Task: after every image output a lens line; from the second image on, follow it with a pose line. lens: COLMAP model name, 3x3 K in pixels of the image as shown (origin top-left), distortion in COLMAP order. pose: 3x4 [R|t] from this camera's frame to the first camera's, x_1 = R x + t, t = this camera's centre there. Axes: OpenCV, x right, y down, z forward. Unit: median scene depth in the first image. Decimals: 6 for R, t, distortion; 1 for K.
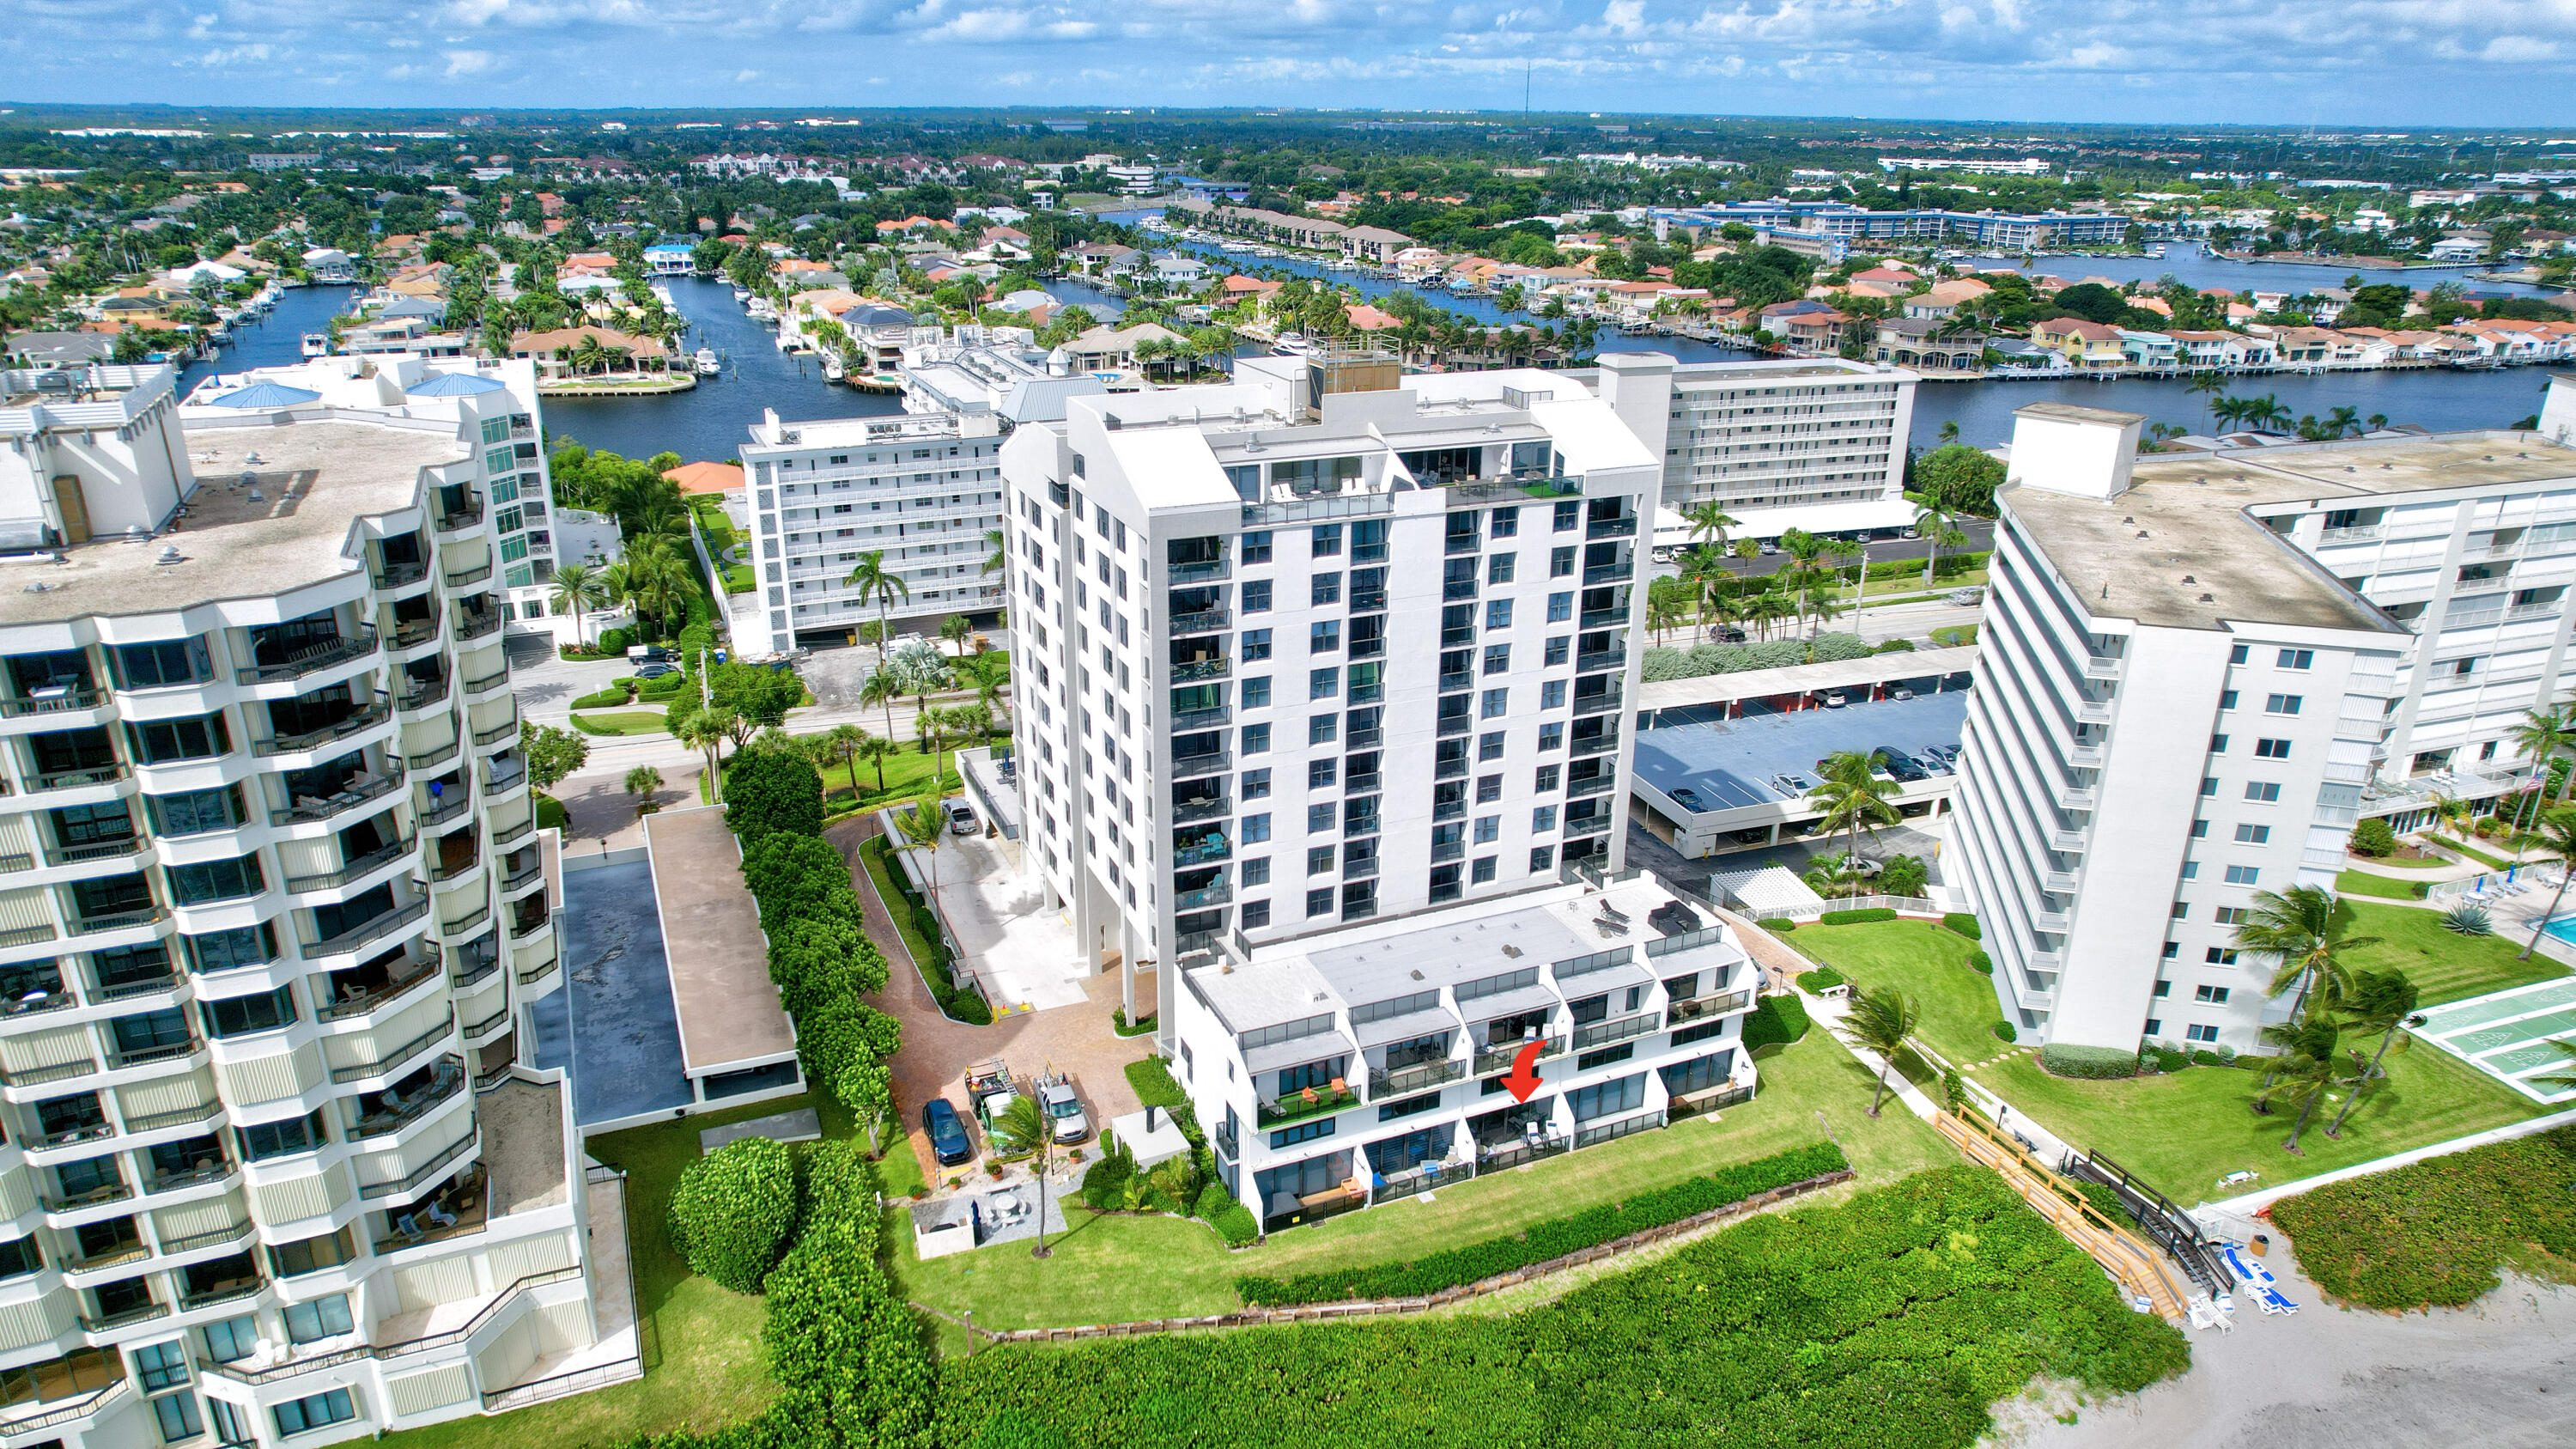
lens RADIAL K [[1636.6, 0, 1280.3], [0, 1636.6, 721.9], [0, 0, 1]] dist [-0.079741, 0.078765]
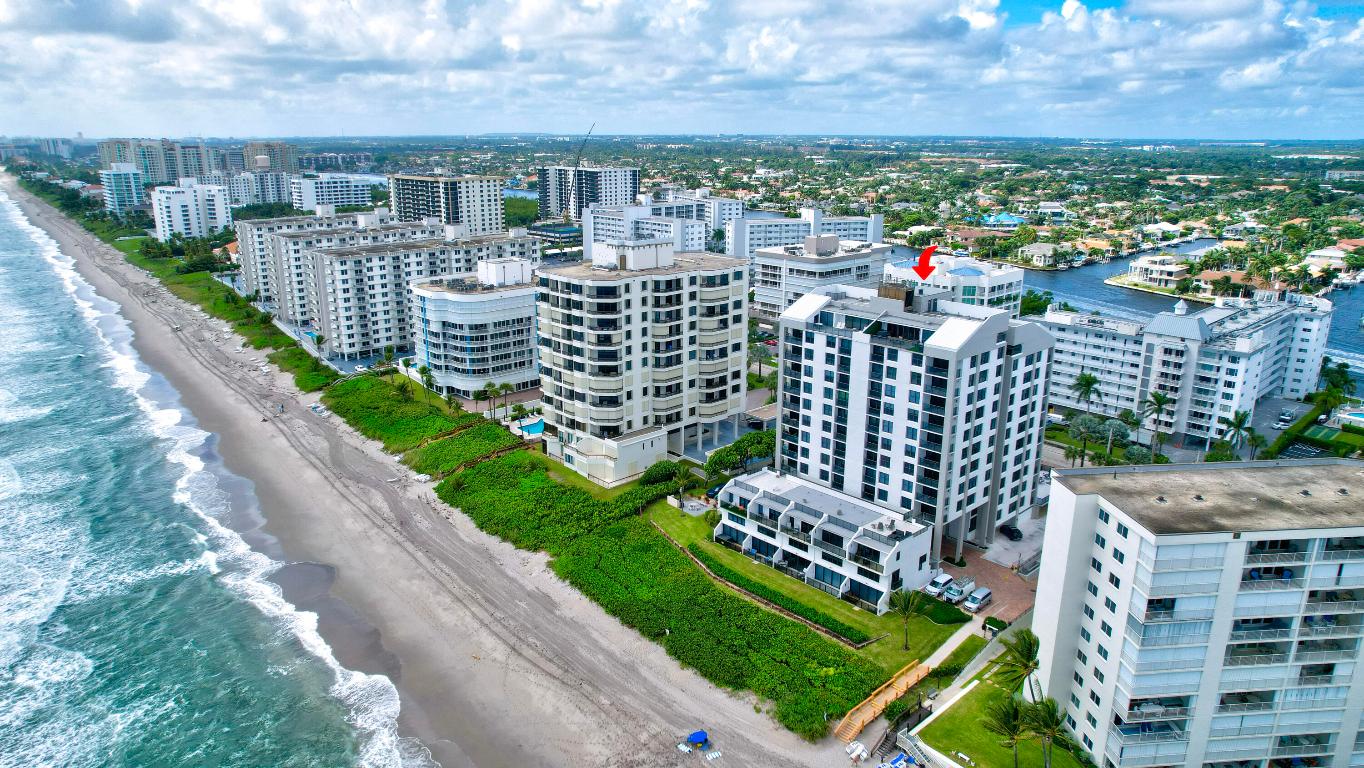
lens RADIAL K [[894.1, 0, 675.0], [0, 894.1, 383.4], [0, 0, 1]] dist [-0.072854, -0.001019]
pose [[0.328244, 0.248929, -0.911203, 1.254344], [-0.332391, 0.933393, 0.135253, -0.150255], [0.884179, 0.258480, 0.389123, 0.165814]]
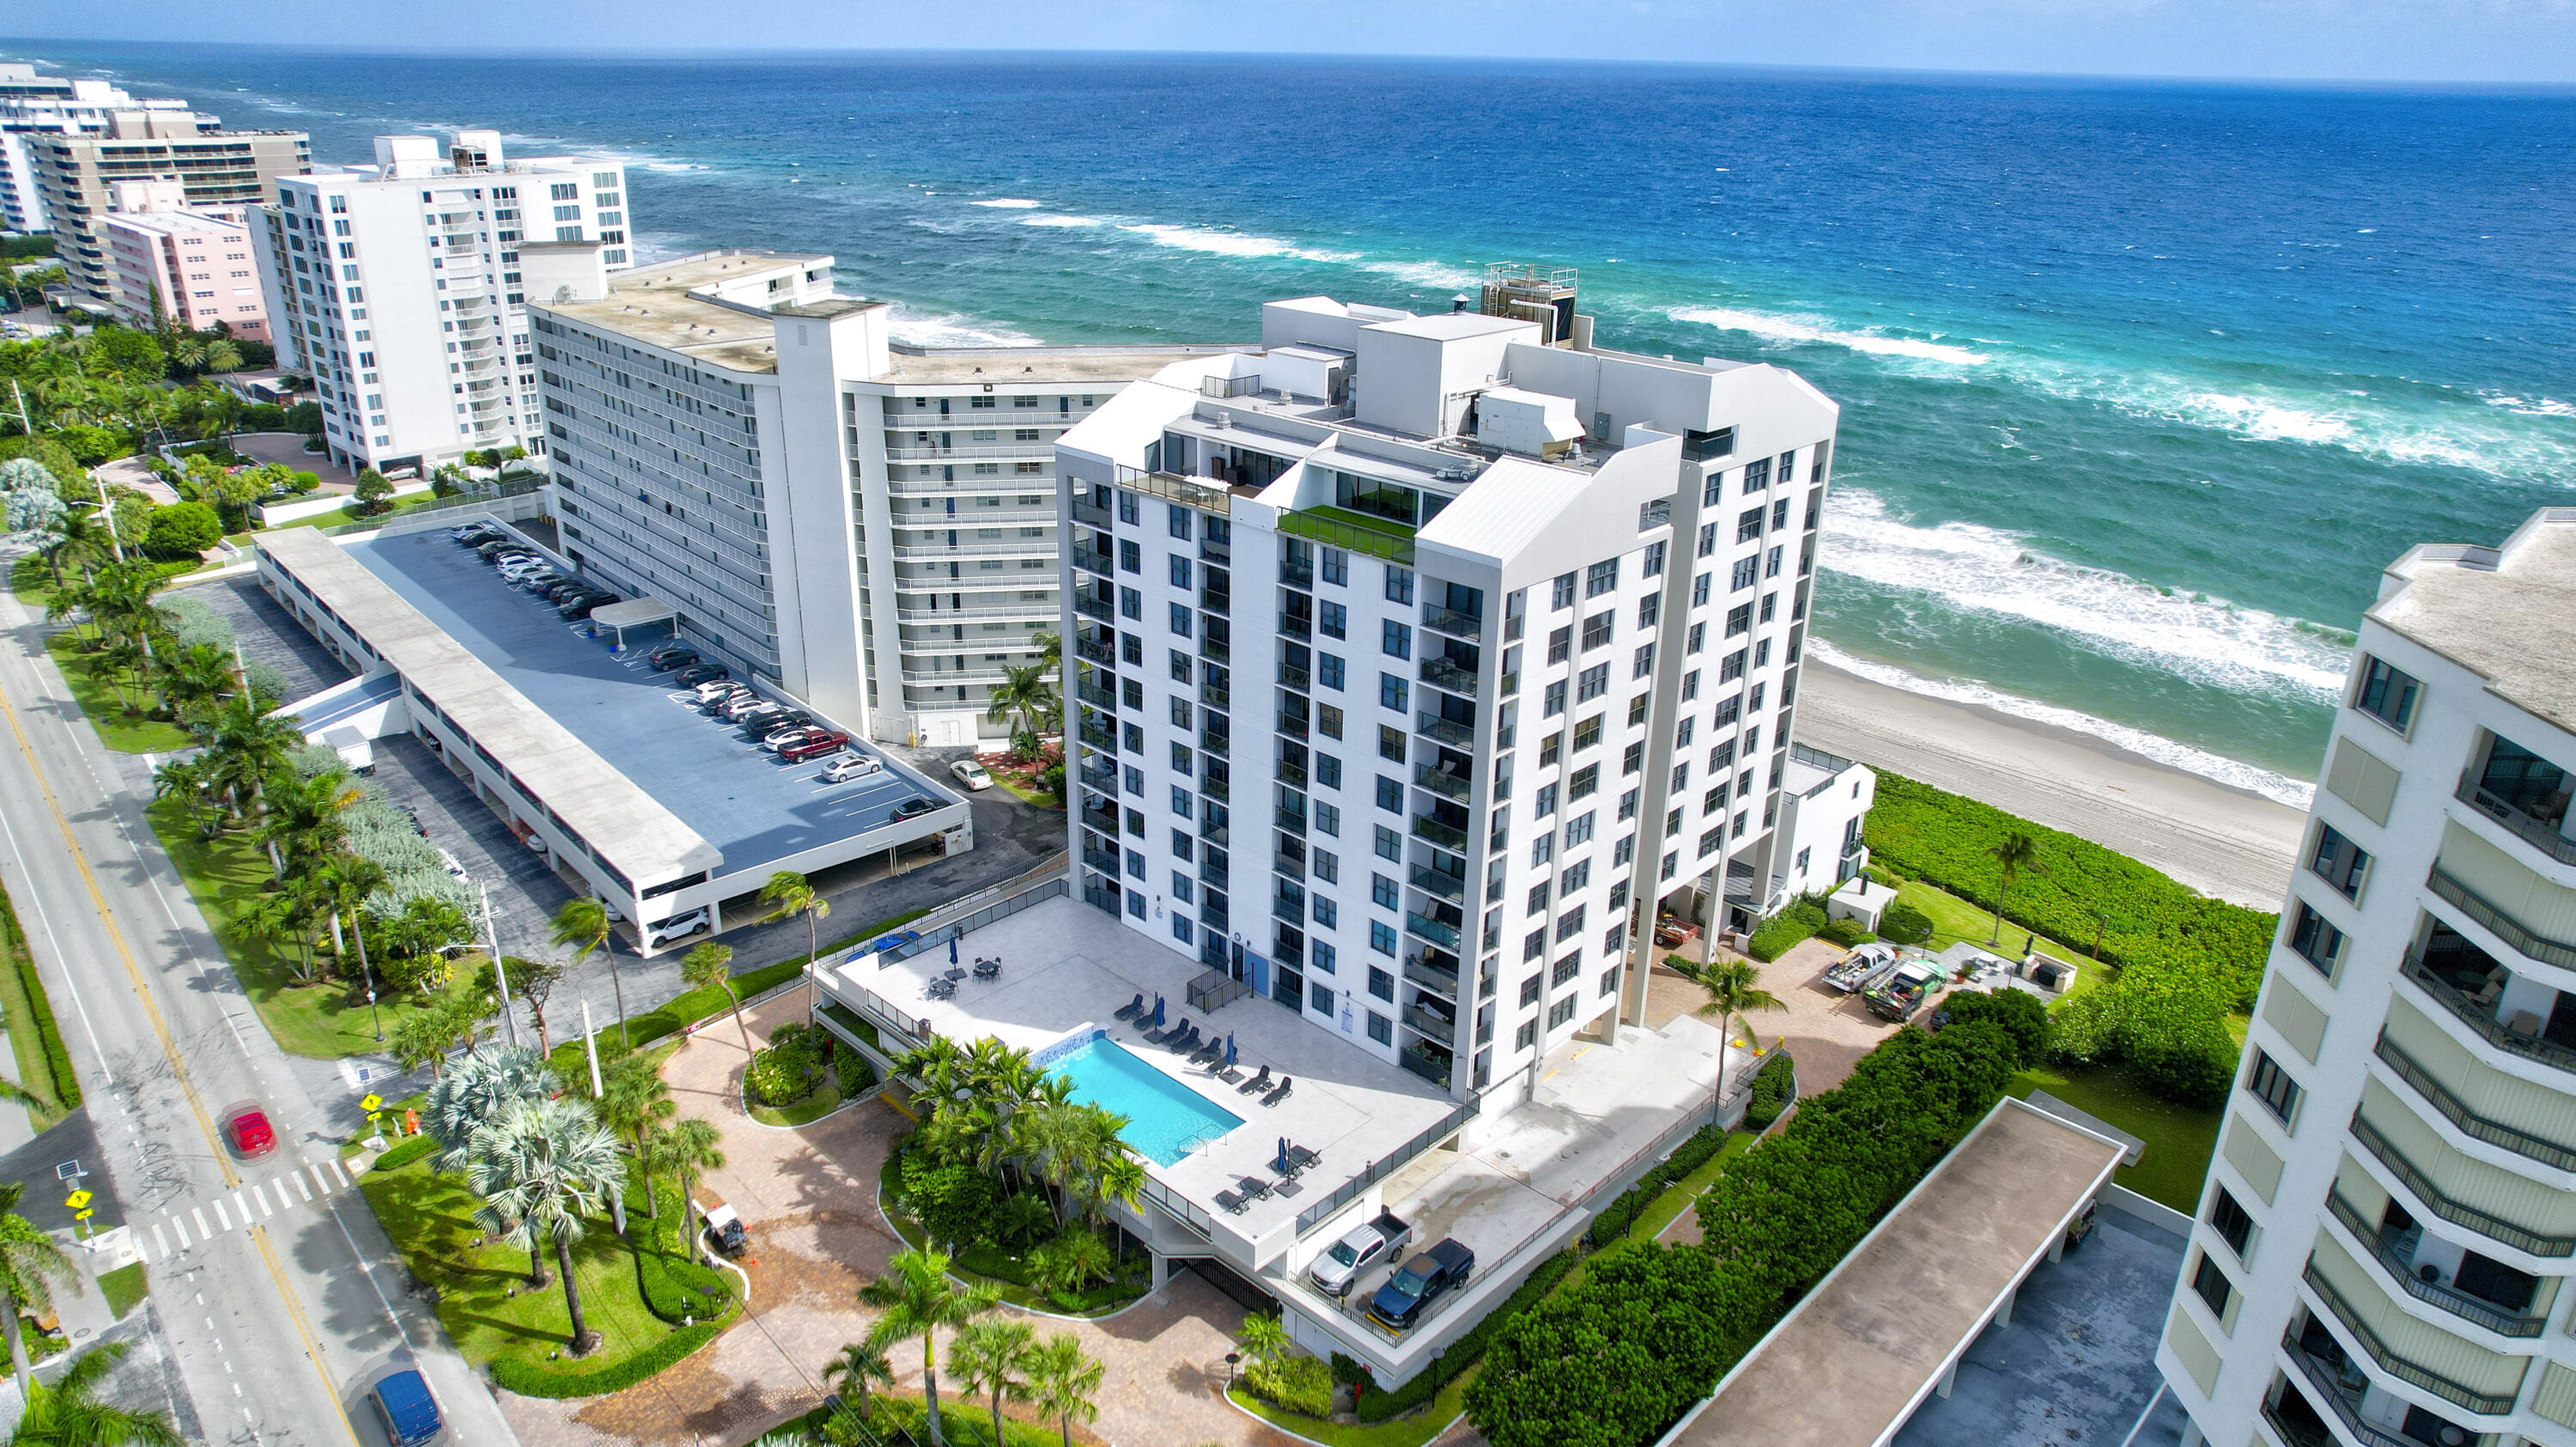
lens RADIAL K [[1693.9, 0, 1276.6], [0, 1693.9, 727.9], [0, 0, 1]] dist [-0.073975, 0.071369]
pose [[-0.376502, -0.362623, 0.852497, -0.857659], [0.311429, 0.817115, 0.485114, -0.542929], [-0.872501, 0.448138, -0.194714, 1.437212]]
